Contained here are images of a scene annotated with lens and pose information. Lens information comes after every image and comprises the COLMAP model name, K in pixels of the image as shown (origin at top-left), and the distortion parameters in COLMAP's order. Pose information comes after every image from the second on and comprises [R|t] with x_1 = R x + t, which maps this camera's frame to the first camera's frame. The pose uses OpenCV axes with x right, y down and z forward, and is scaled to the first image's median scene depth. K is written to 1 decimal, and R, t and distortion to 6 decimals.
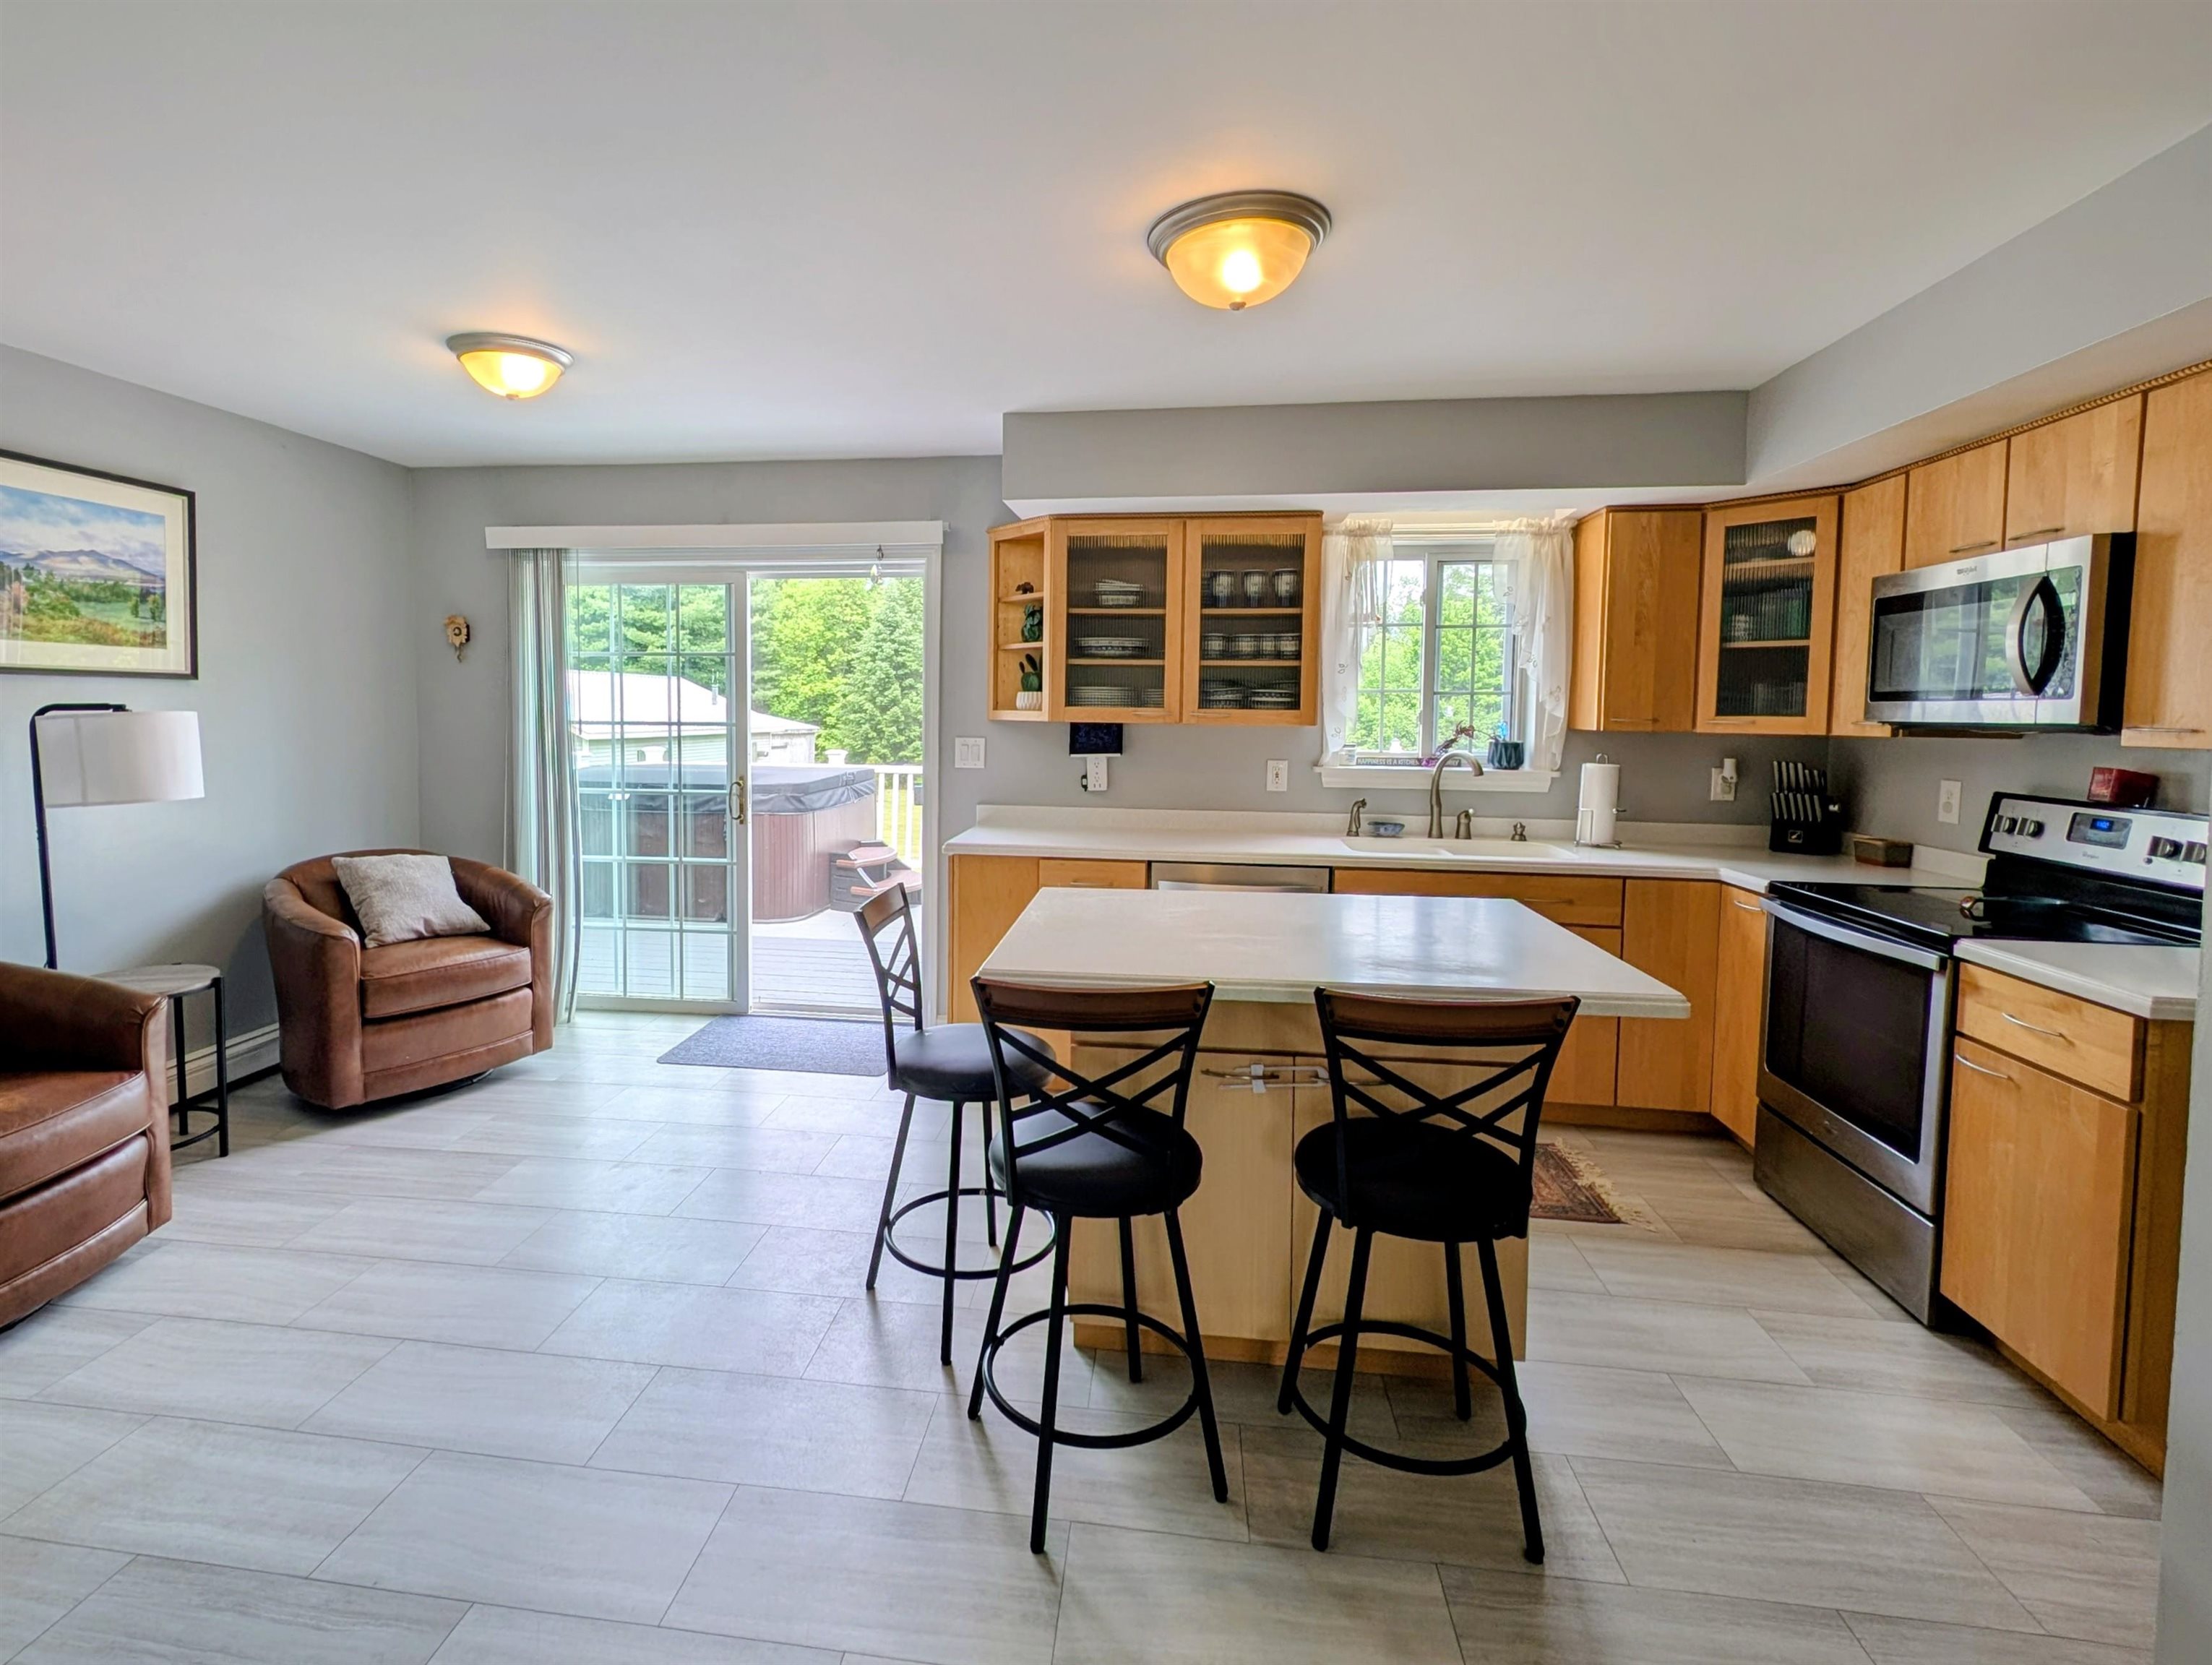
lens RADIAL K [[1061.6, 0, 1030.4], [0, 1061.6, 759.7], [0, 0, 1]] dist [0.003691, -0.000470]
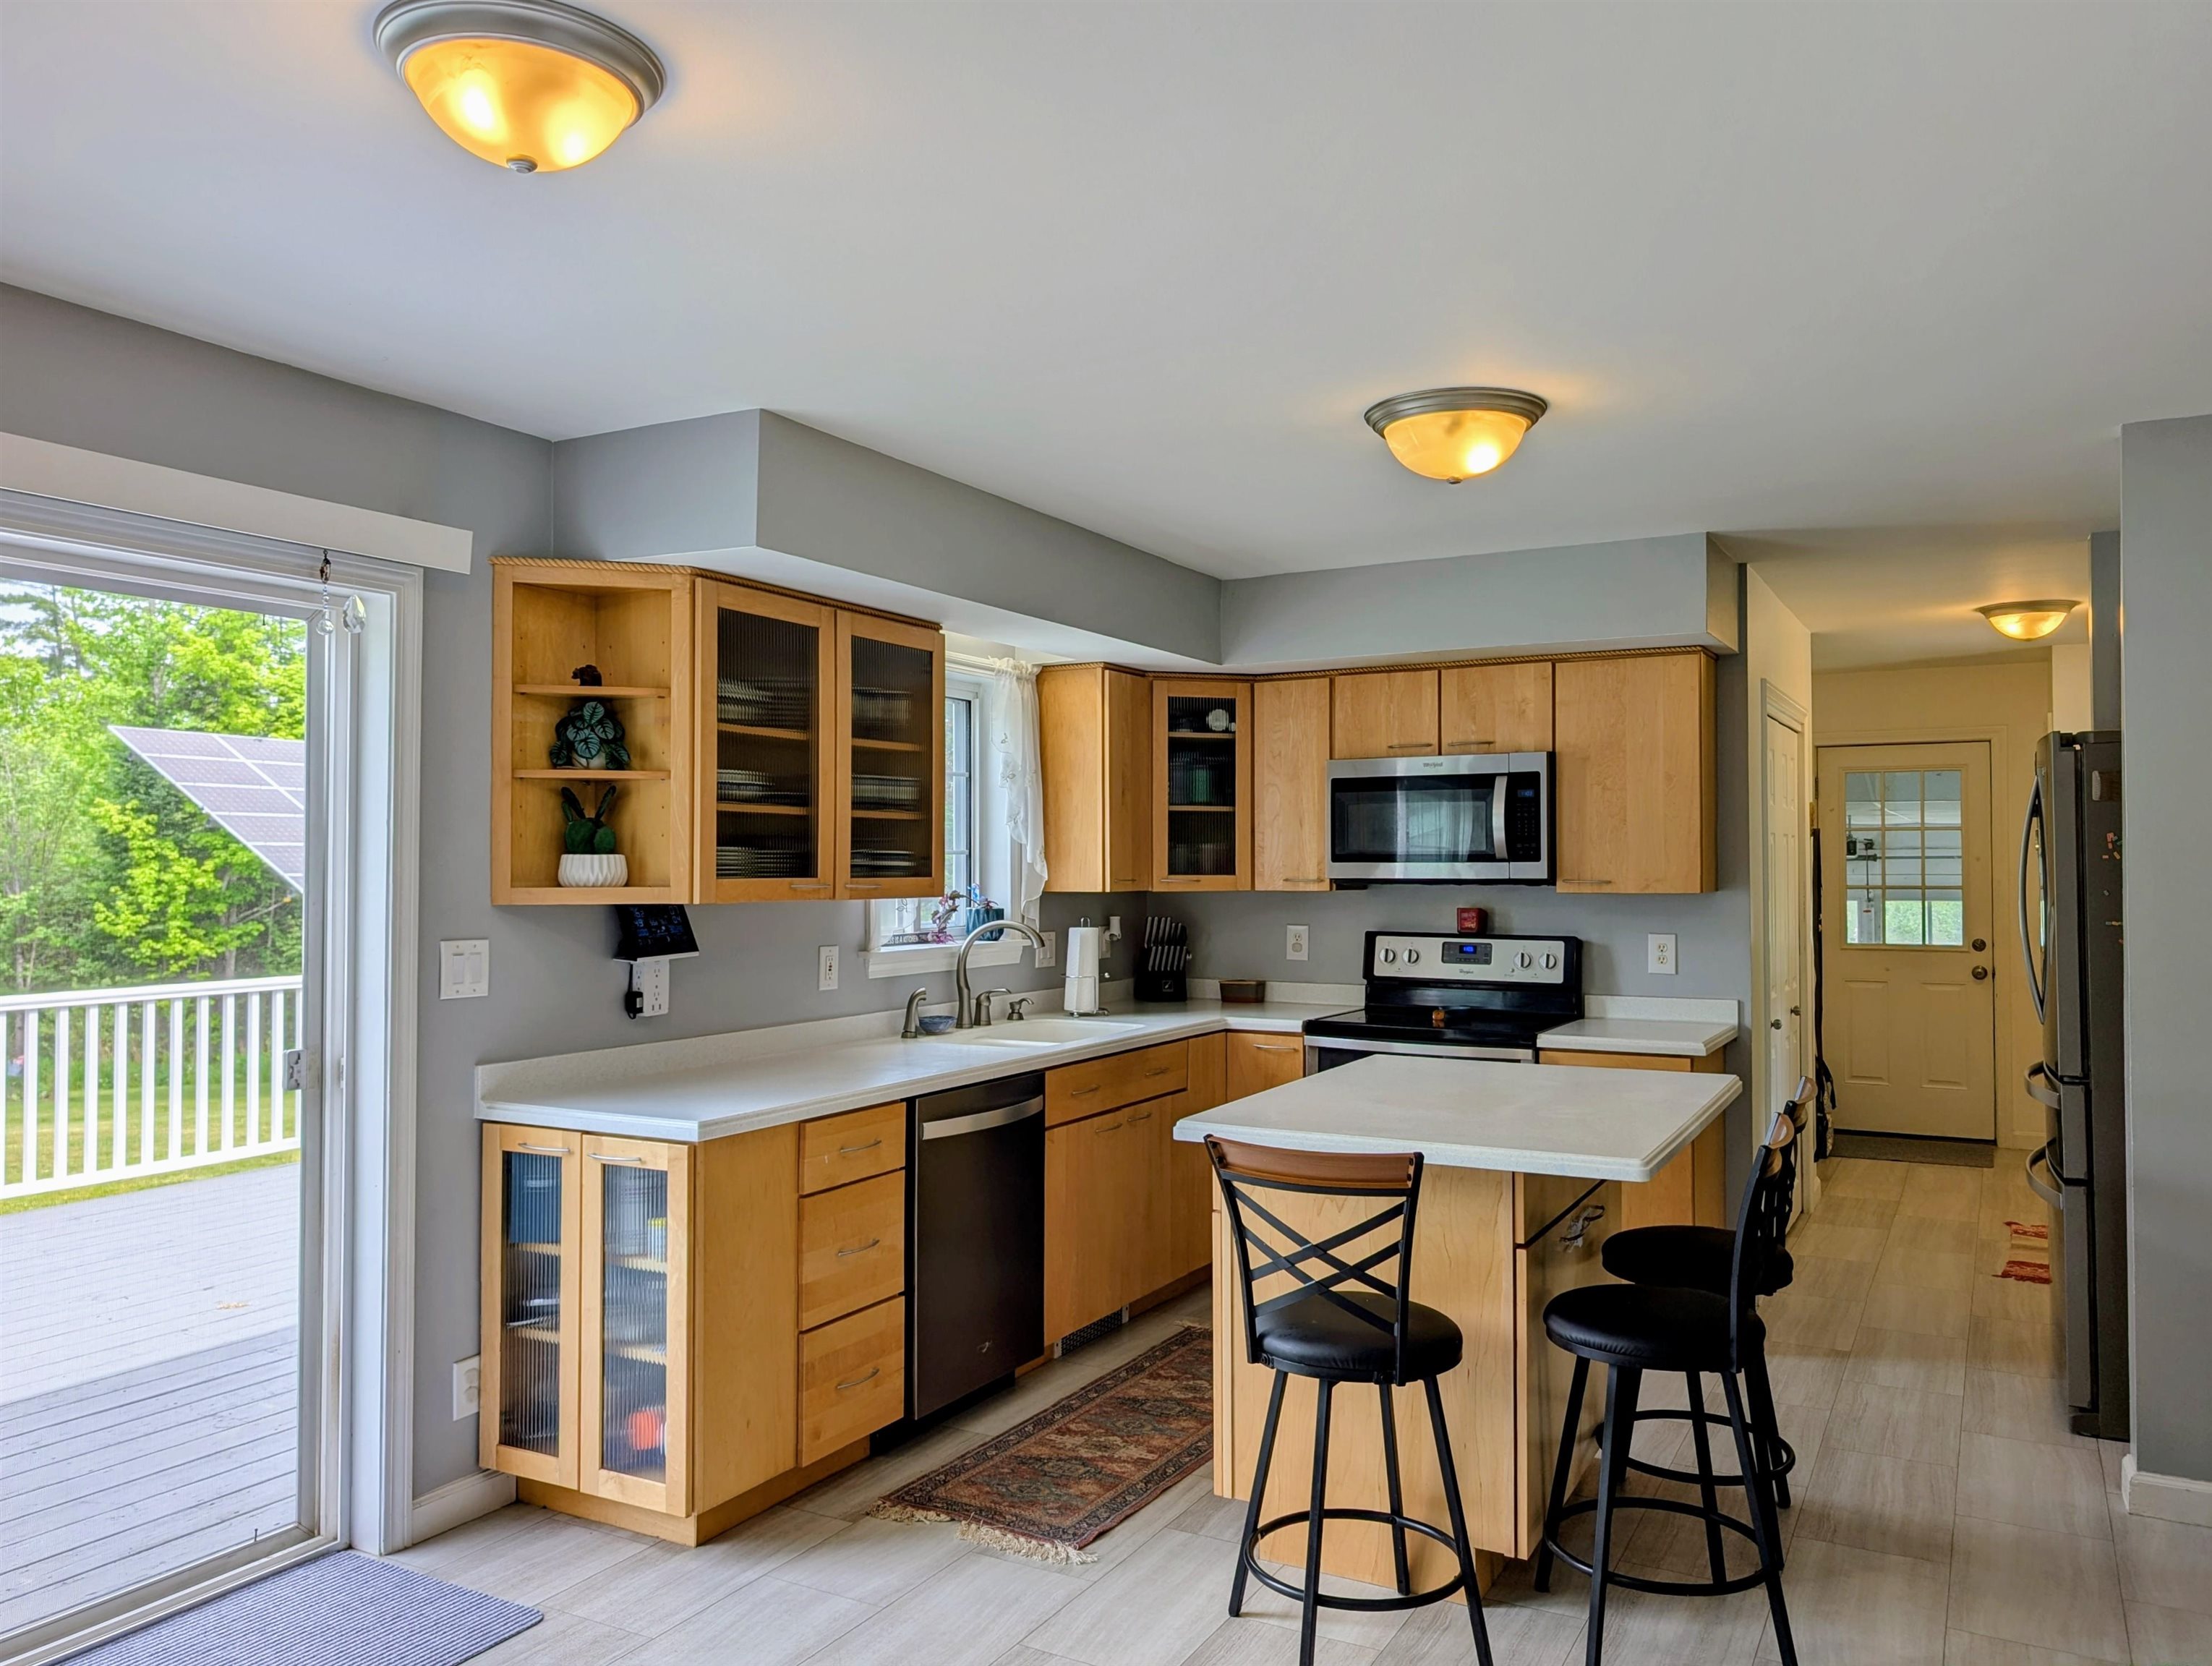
lens RADIAL K [[1590.0, 0, 1127.0], [0, 1590.0, 842.1], [0, 0, 1]] dist [0.083498, -0.171411]
pose [[0.346829, 0.002030, 0.937926, -0.821793], [0.051269, 0.998462, -0.021119, -0.042638], [-0.936526, 0.055412, 0.346192, 0.490190]]
